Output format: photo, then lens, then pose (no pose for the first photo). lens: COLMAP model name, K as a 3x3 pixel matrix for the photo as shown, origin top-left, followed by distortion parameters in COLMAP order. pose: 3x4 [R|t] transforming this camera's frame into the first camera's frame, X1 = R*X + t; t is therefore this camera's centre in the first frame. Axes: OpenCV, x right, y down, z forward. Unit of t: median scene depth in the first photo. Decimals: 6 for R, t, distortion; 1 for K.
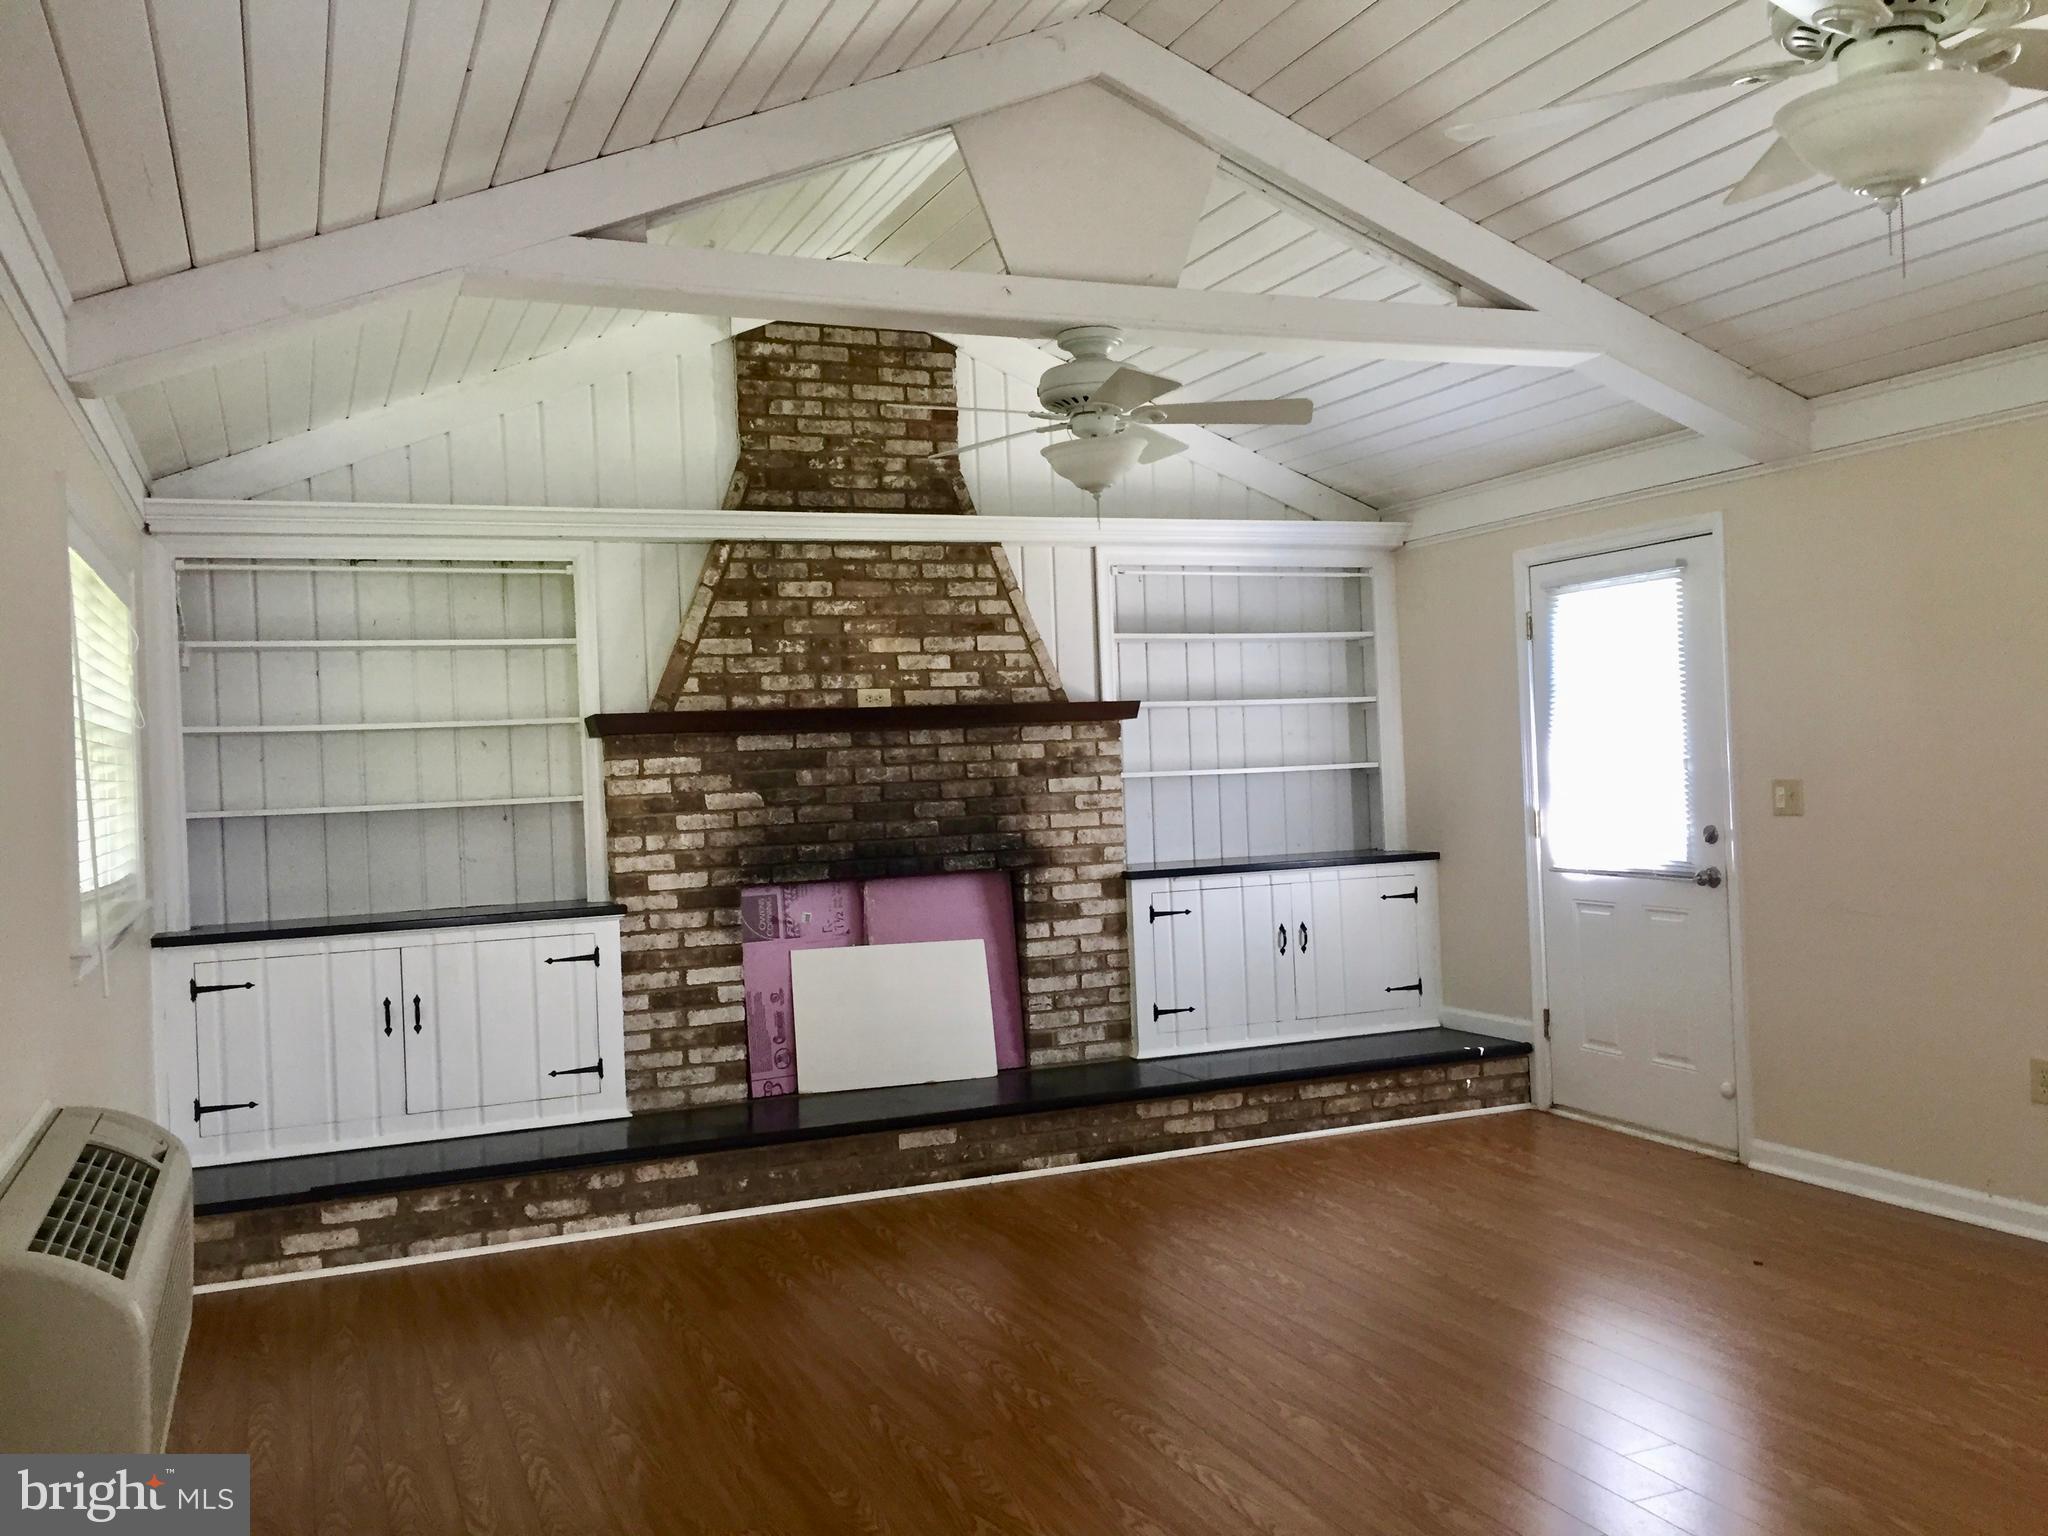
lens RADIAL K [[1770.2, 0, 1023.6], [0, 1770.2, 762.3], [0, 0, 1]] dist [0.084236, -0.095415]
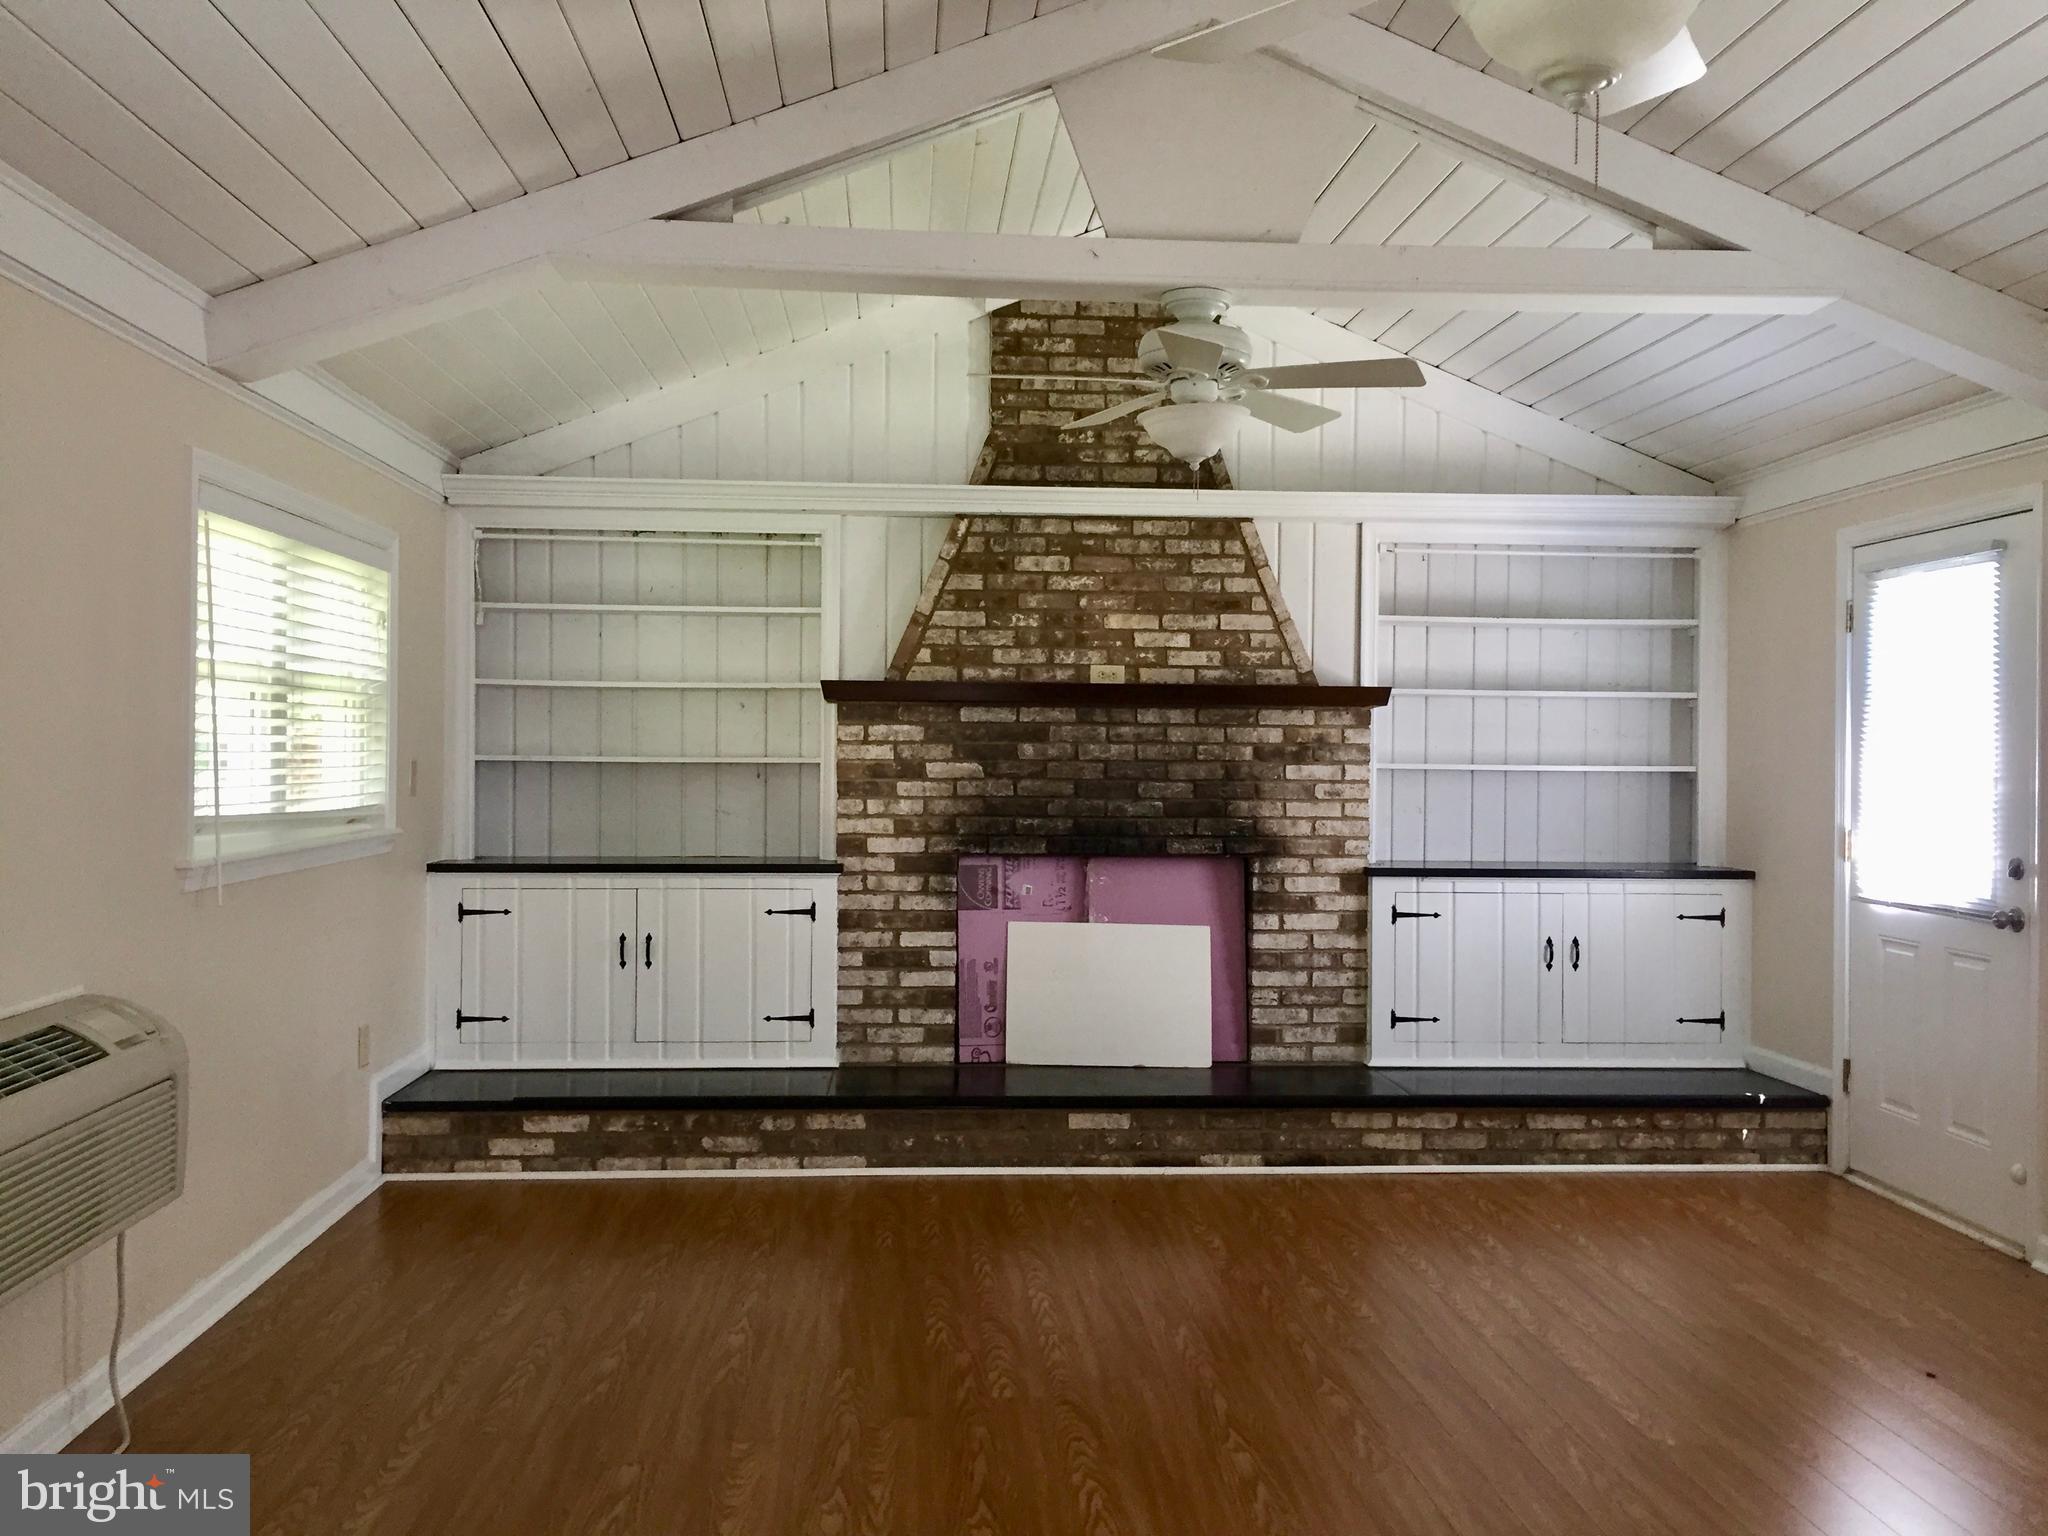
lens RADIAL K [[1770.2, 0, 1018.0], [0, 1770.2, 762.4], [0, 0, 1]] dist [0.084236, -0.095415]
pose [[0.946180, 0.049687, -0.319804, 0.192495], [-0.046314, 0.998762, 0.018150, -0.002914], [0.320309, -0.002362, 0.947310, 0.046549]]
